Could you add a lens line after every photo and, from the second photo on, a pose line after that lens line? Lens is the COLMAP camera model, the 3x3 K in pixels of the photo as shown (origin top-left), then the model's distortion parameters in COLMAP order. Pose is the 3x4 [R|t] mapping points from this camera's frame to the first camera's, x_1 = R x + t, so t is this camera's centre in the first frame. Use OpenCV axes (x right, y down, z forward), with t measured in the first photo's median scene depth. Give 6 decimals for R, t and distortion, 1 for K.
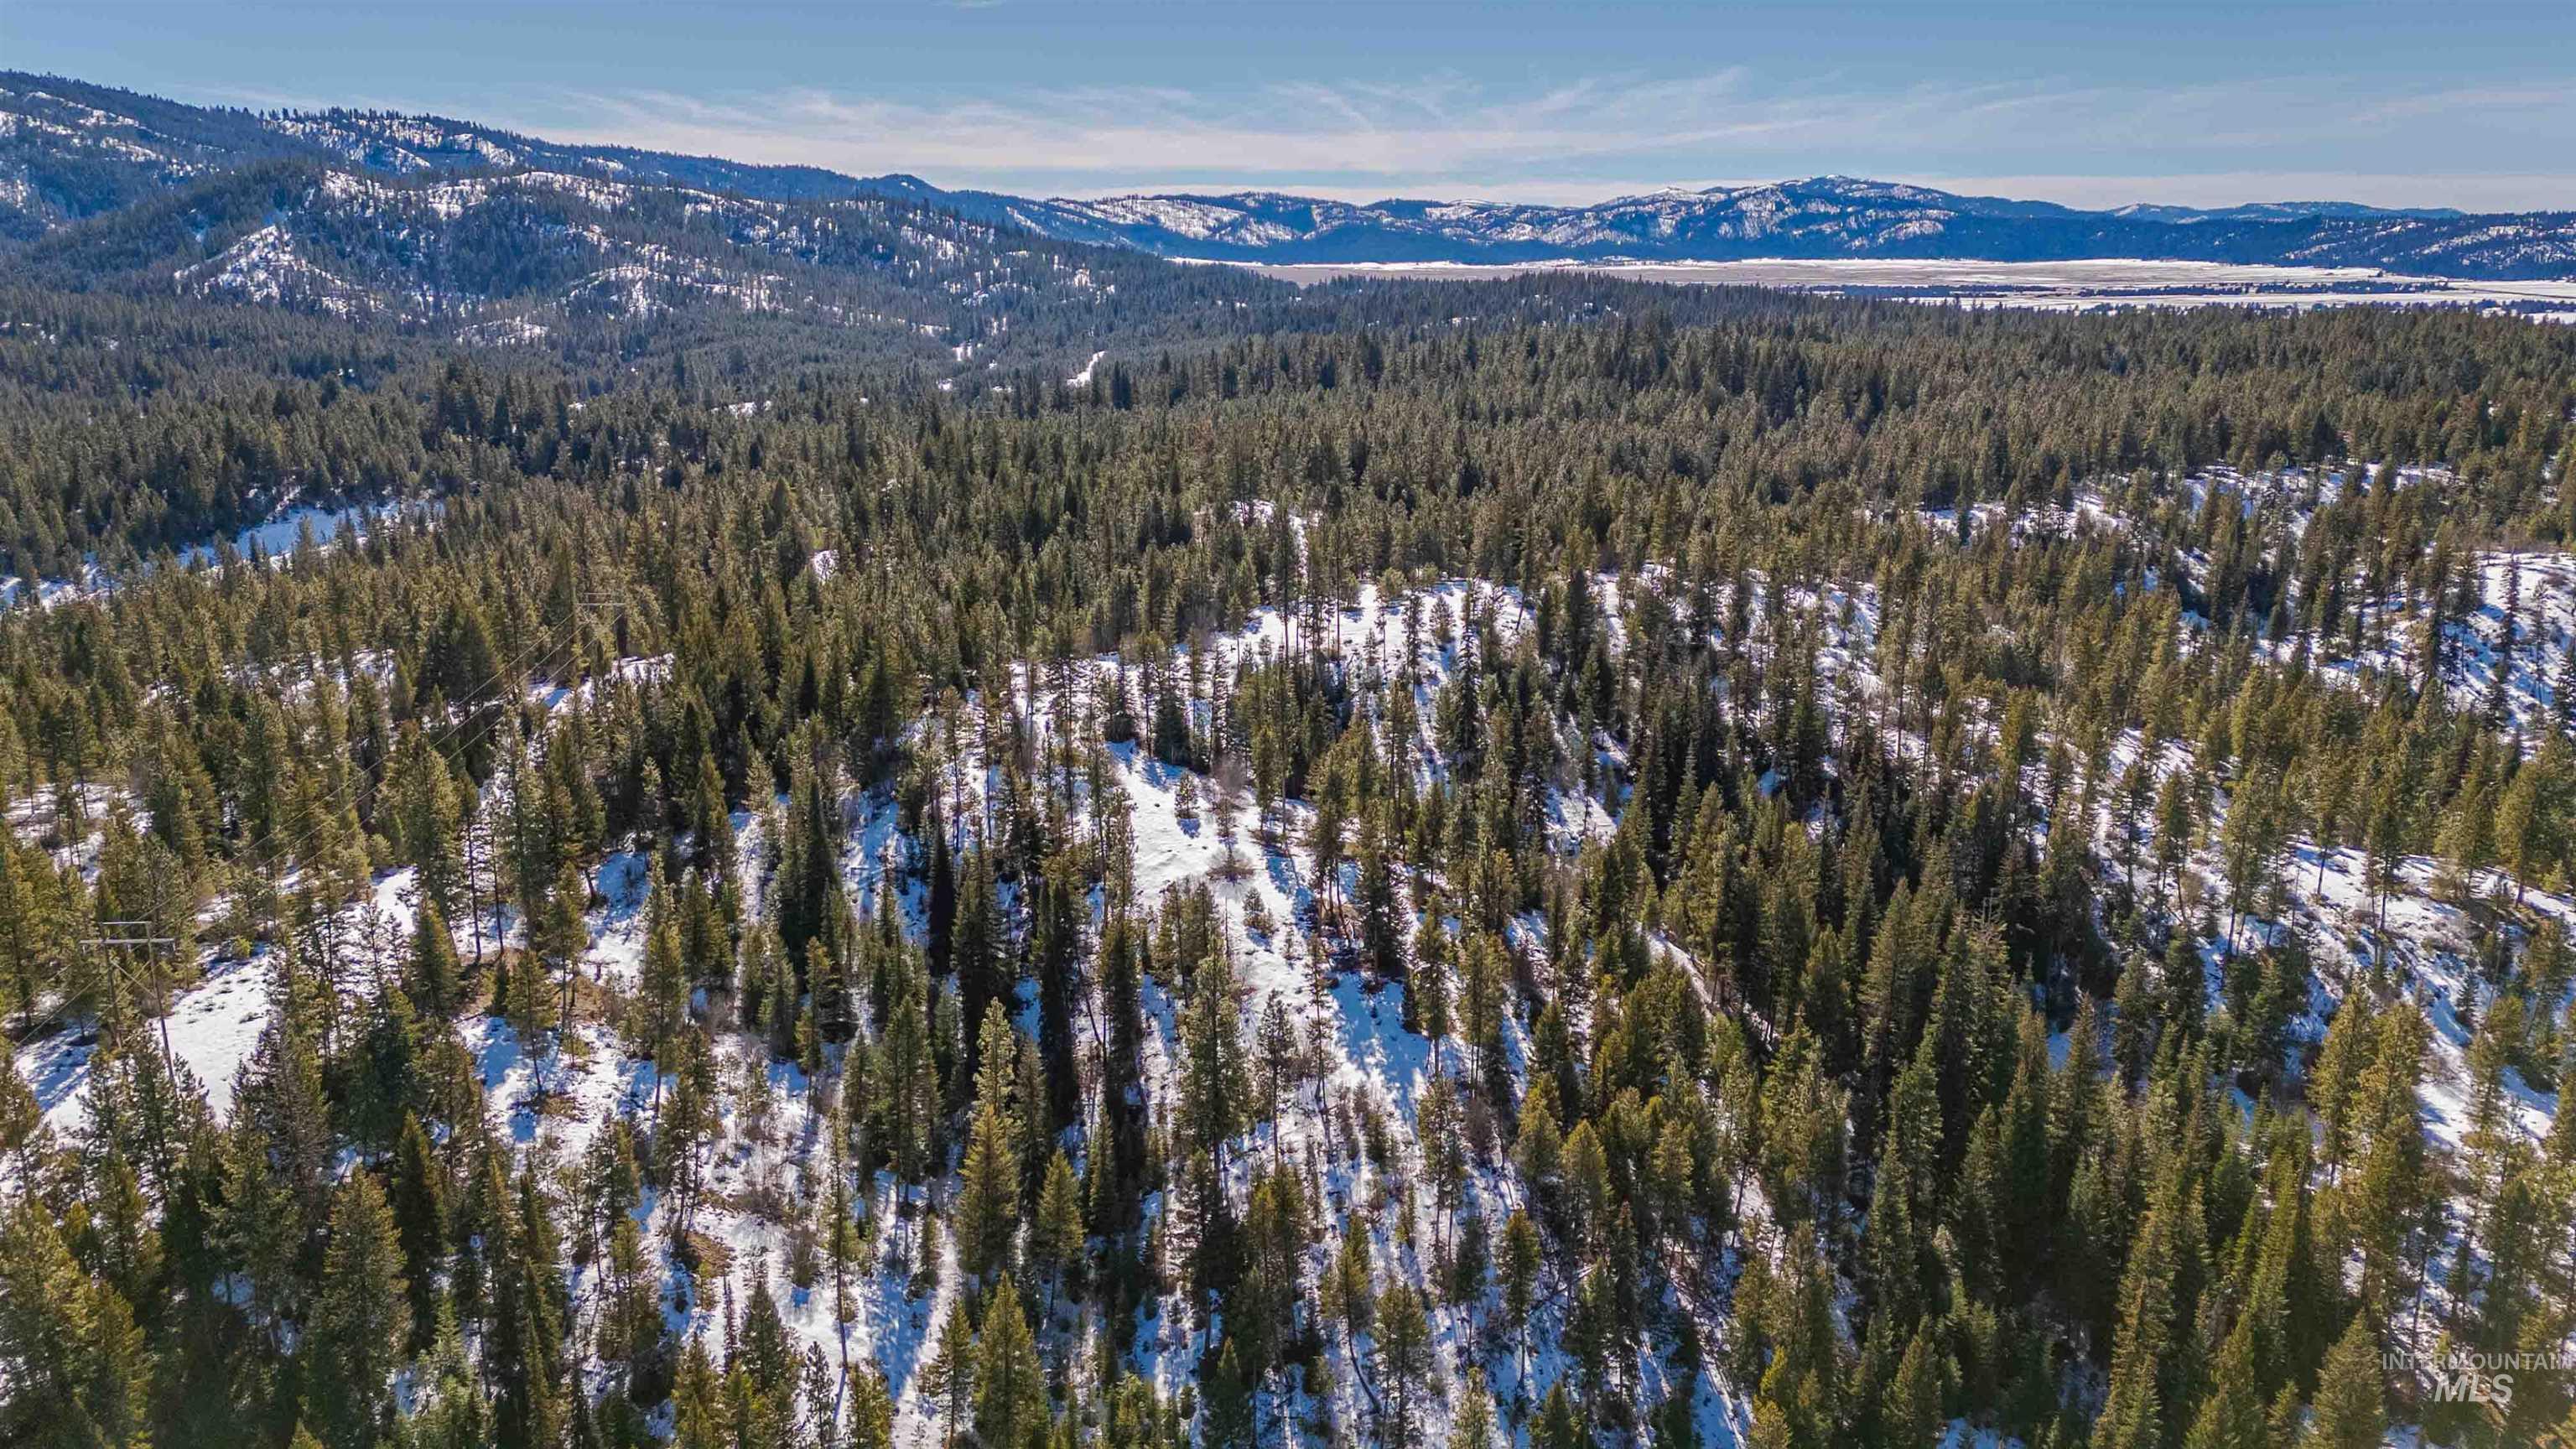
lens RADIAL K [[1884.4, 0, 1295.9], [0, 1884.4, 722.1], [0, 0, 1]] dist [0.084716, -0.076122]
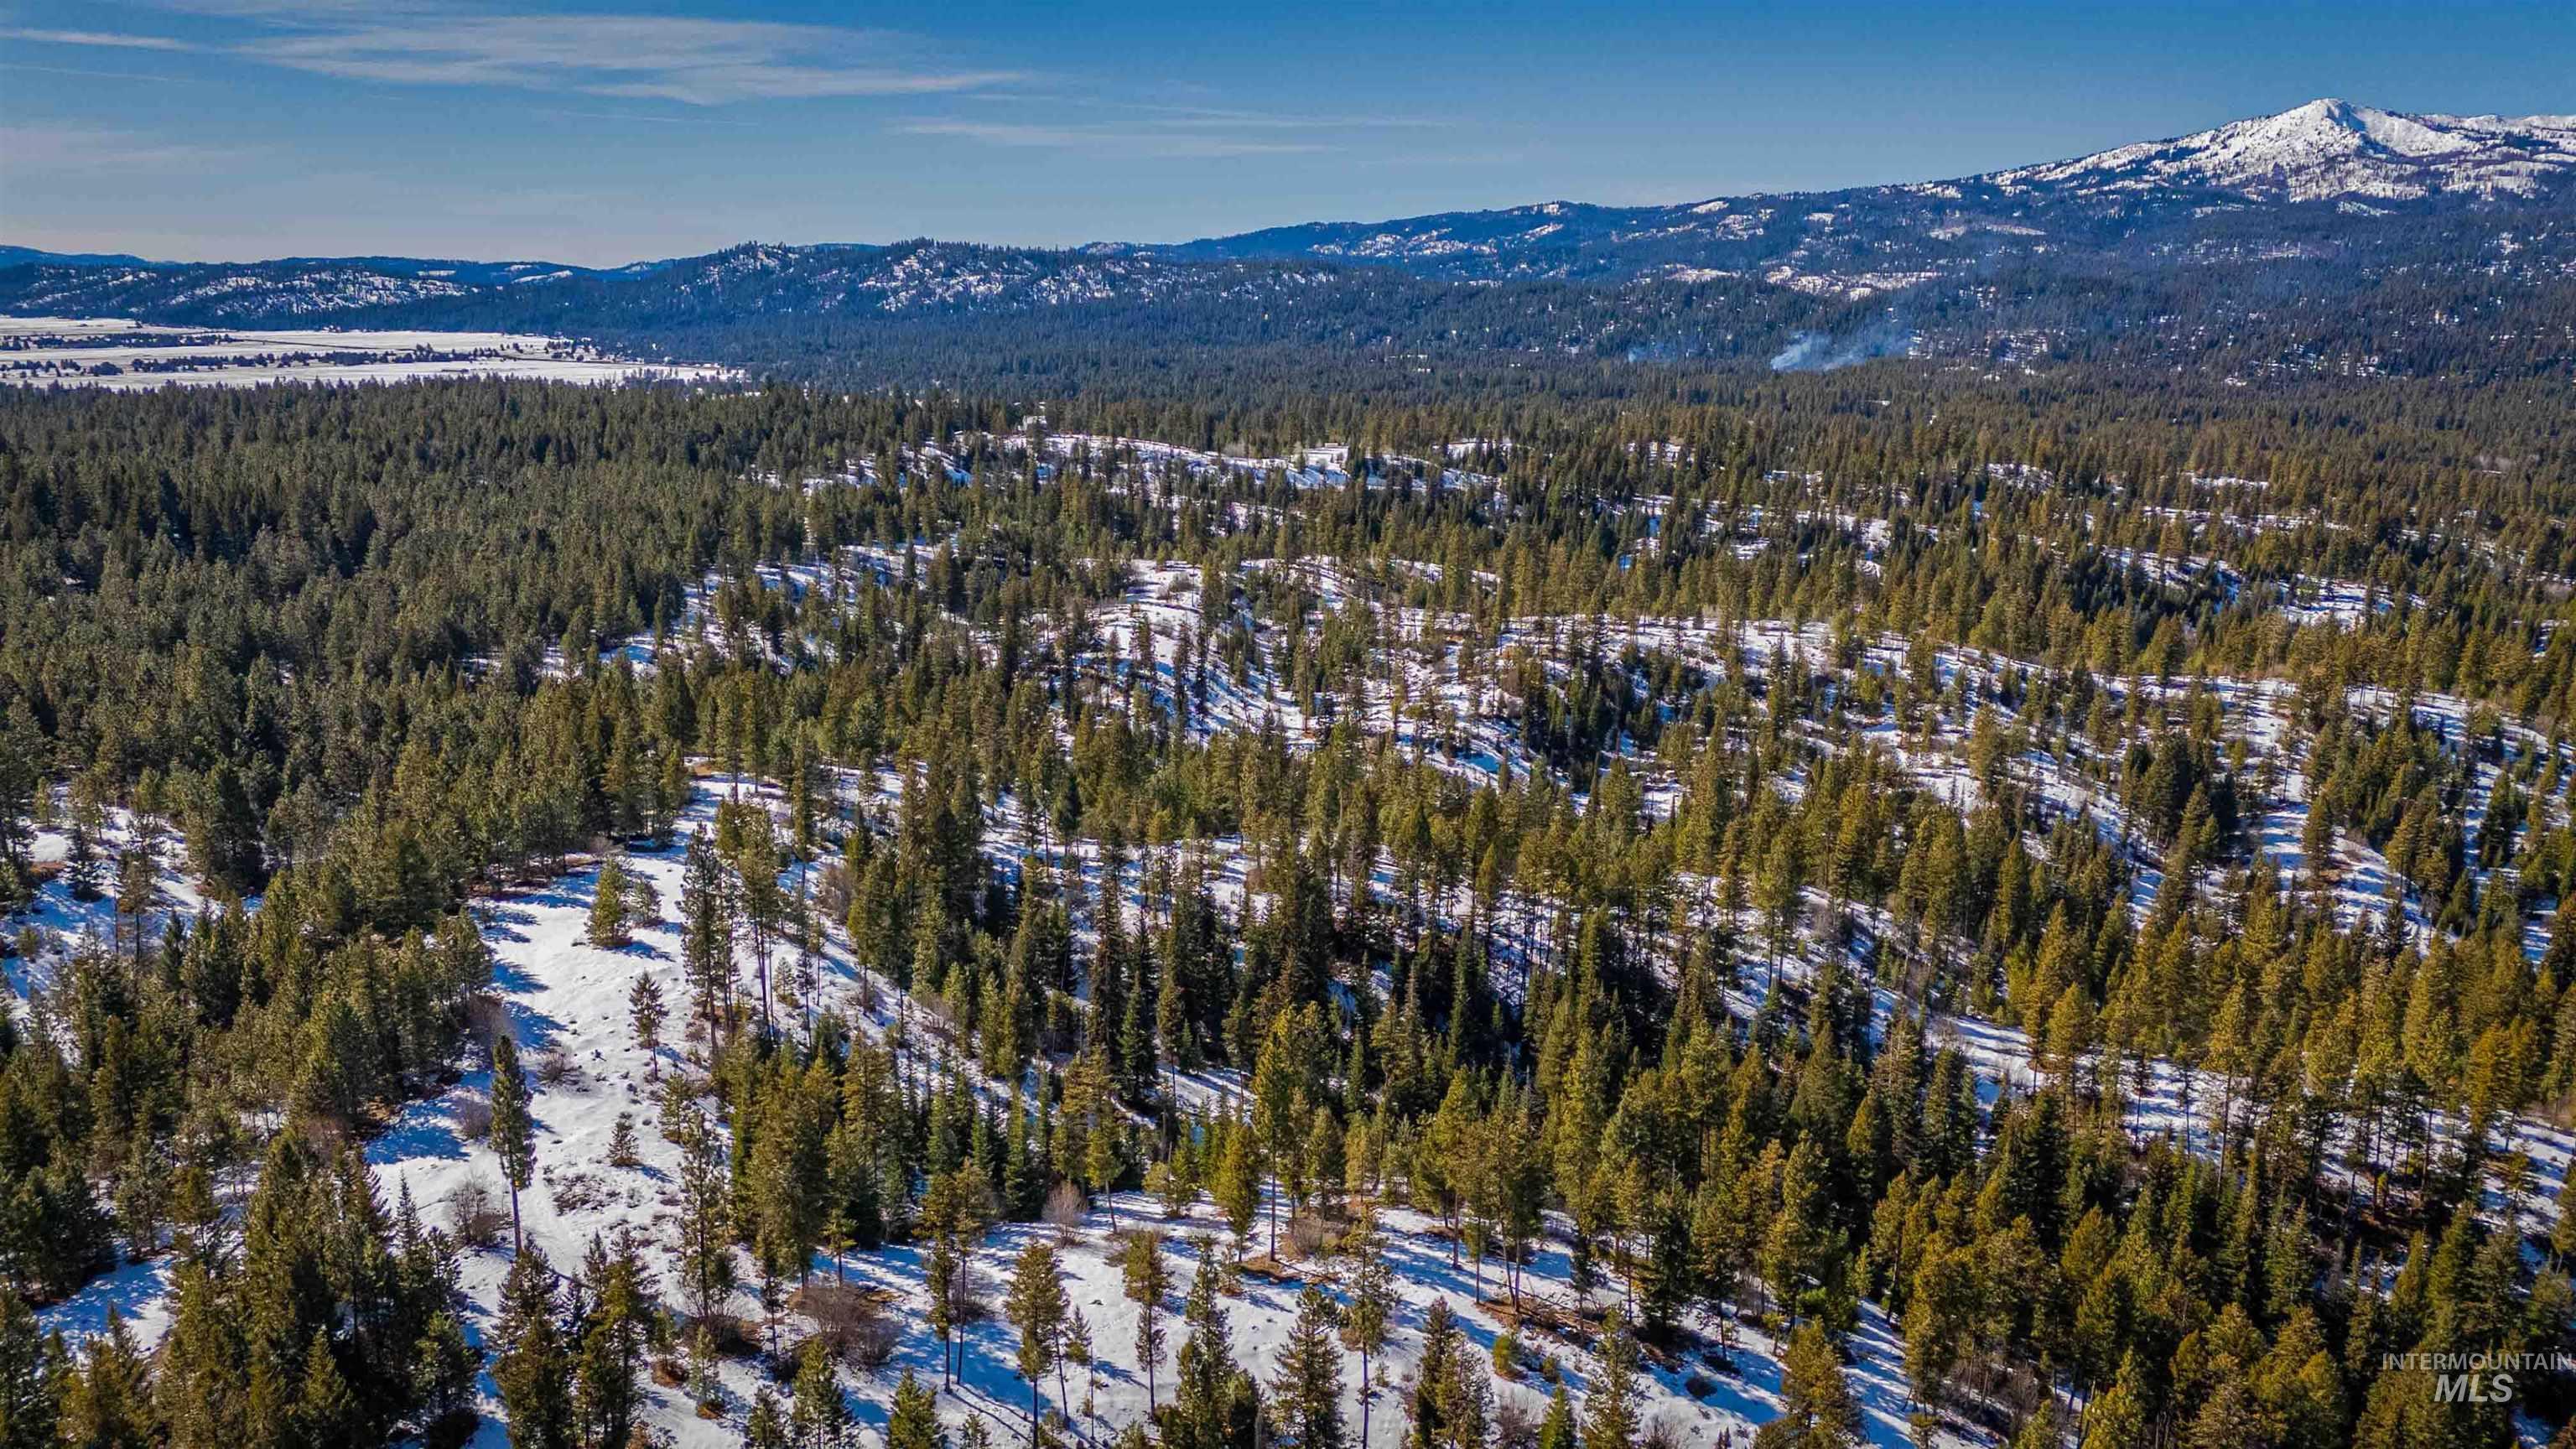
lens RADIAL K [[1884.4, 0, 1296.7], [0, 1884.4, 715.9], [0, 0, 1]] dist [0.084716, -0.076122]
pose [[0.483038, -0.192673, 0.854138, -0.025801], [0.213914, 0.971898, 0.098262, -0.009479], [-0.849067, 0.135248, 0.510679, 0.025638]]
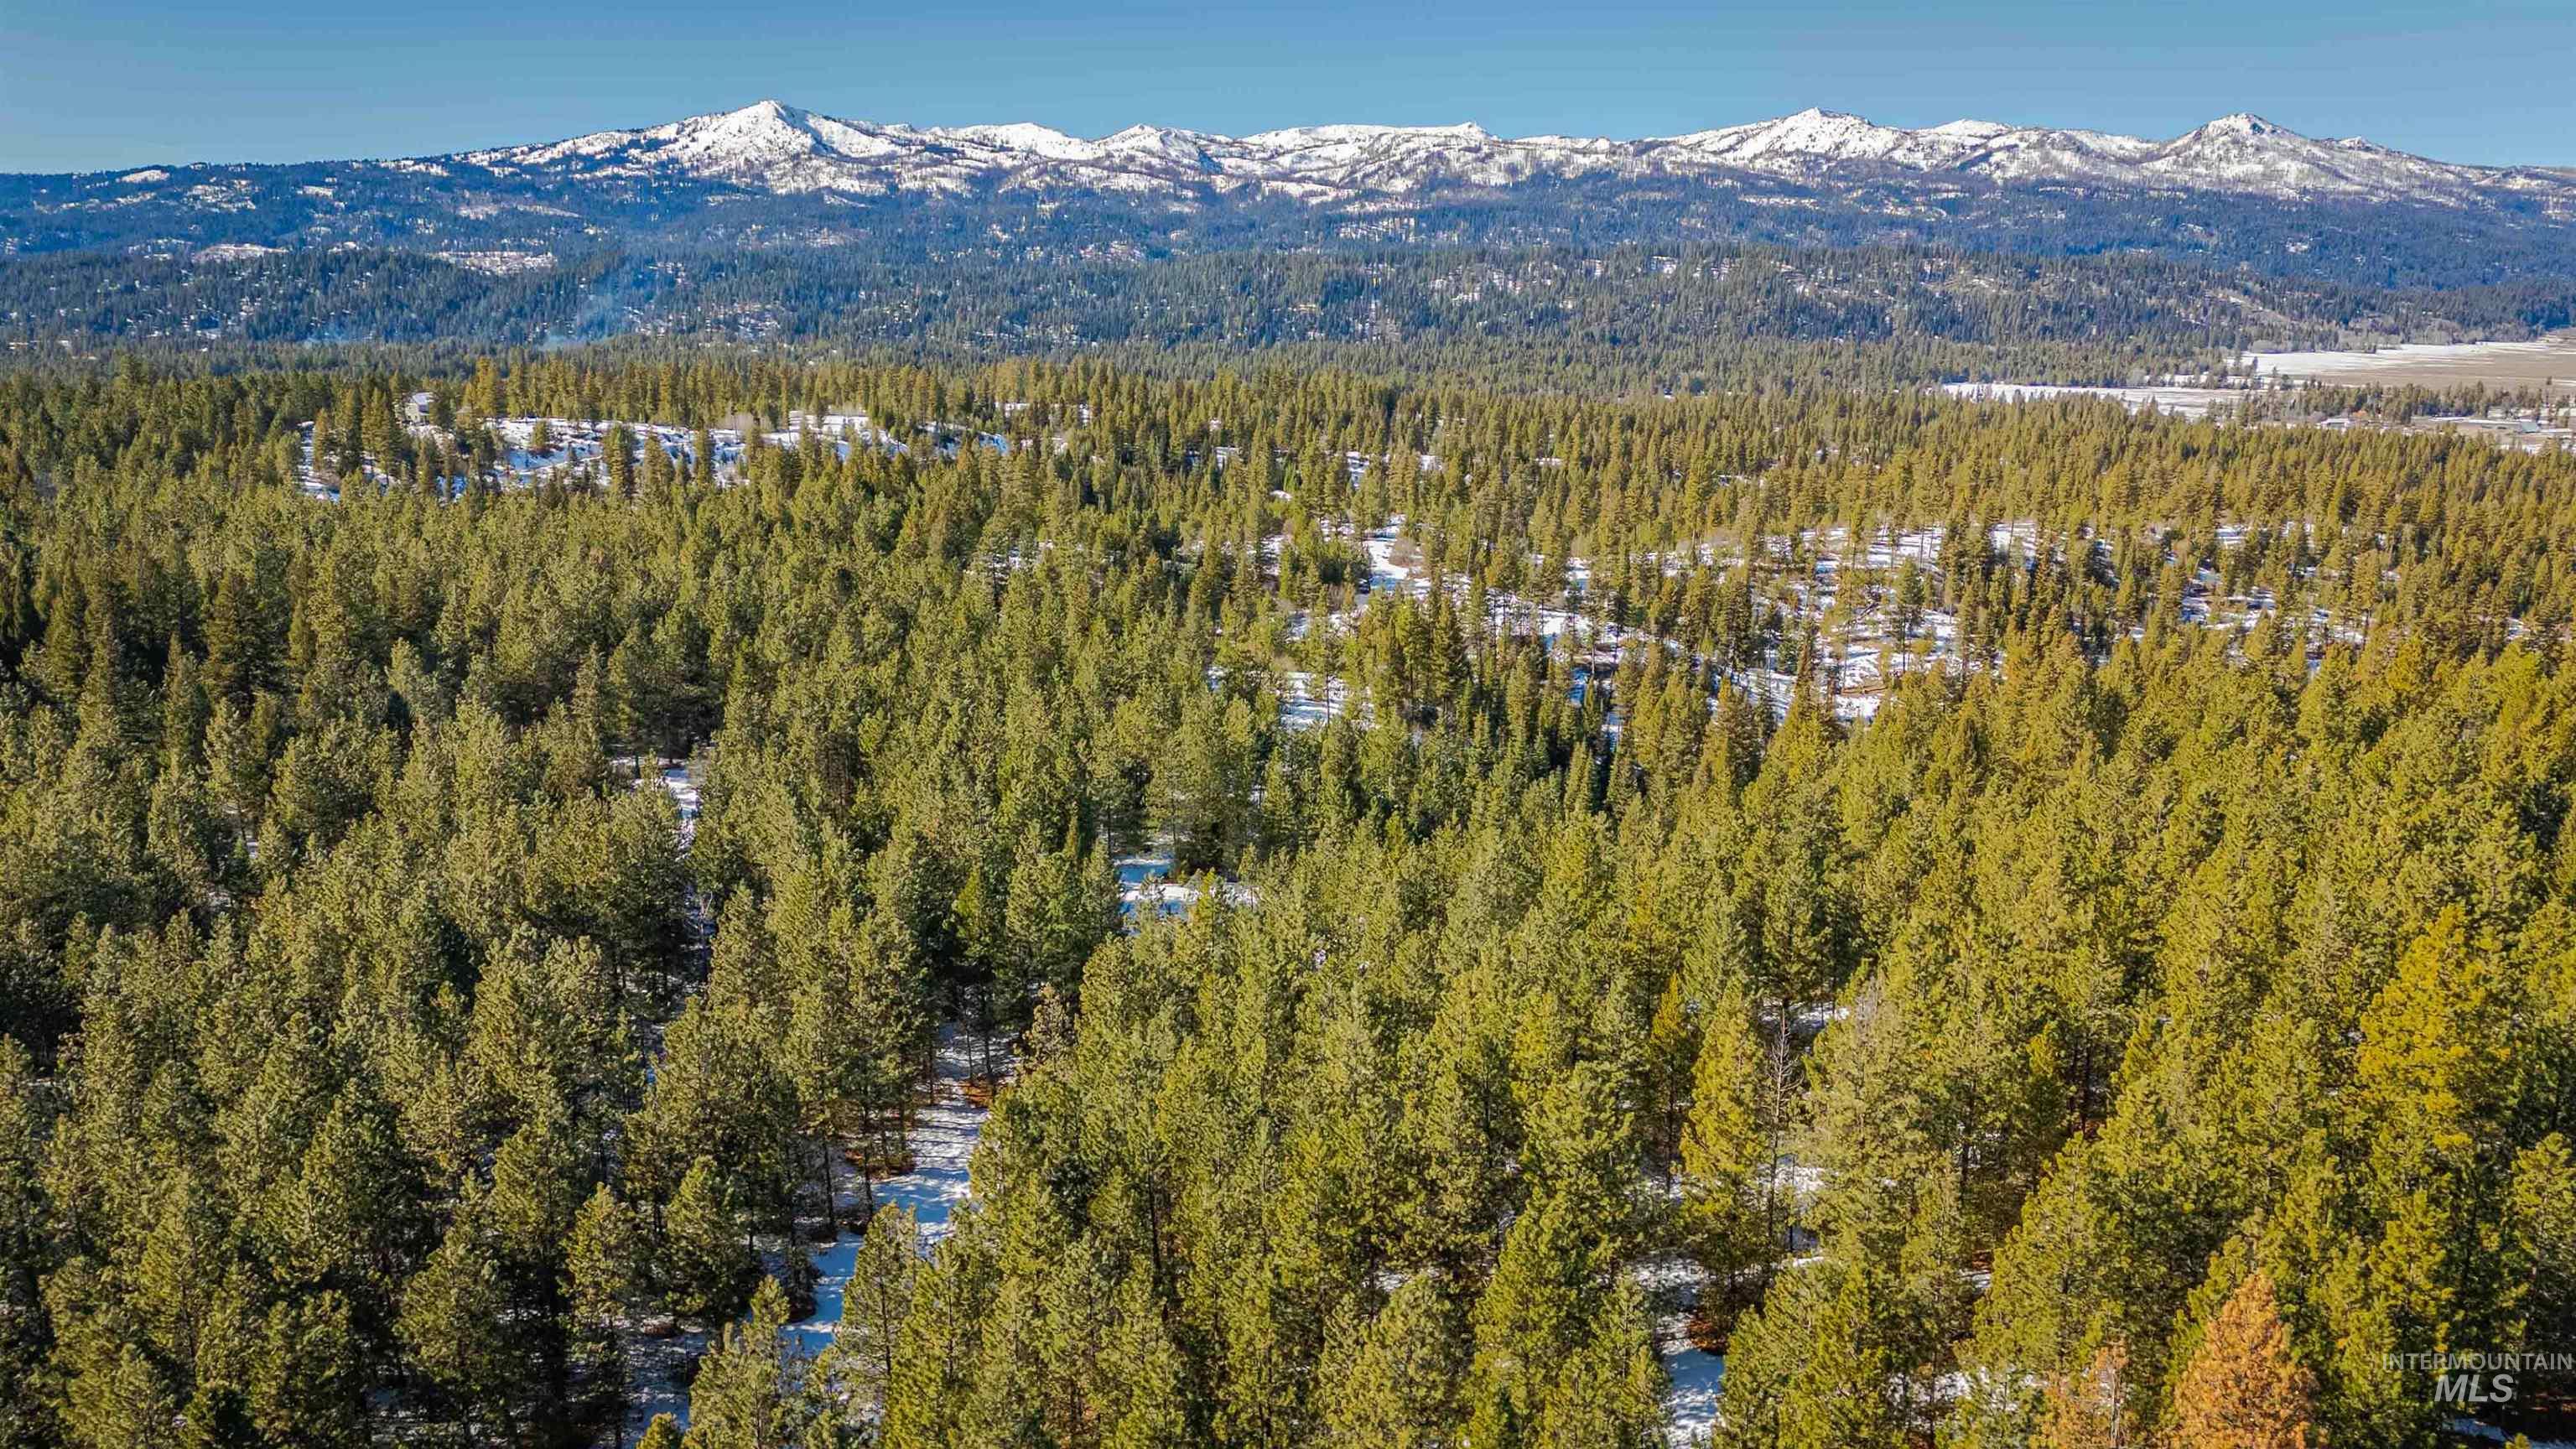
lens RADIAL K [[1884.4, 0, 1287.8], [0, 1884.4, 732.2], [0, 0, 1]] dist [0.084716, -0.076122]
pose [[-0.257265, -0.225470, 0.939669, -0.010008], [0.244623, 0.925532, 0.289051, -0.024054], [-0.934866, 0.304227, -0.182951, 0.100740]]
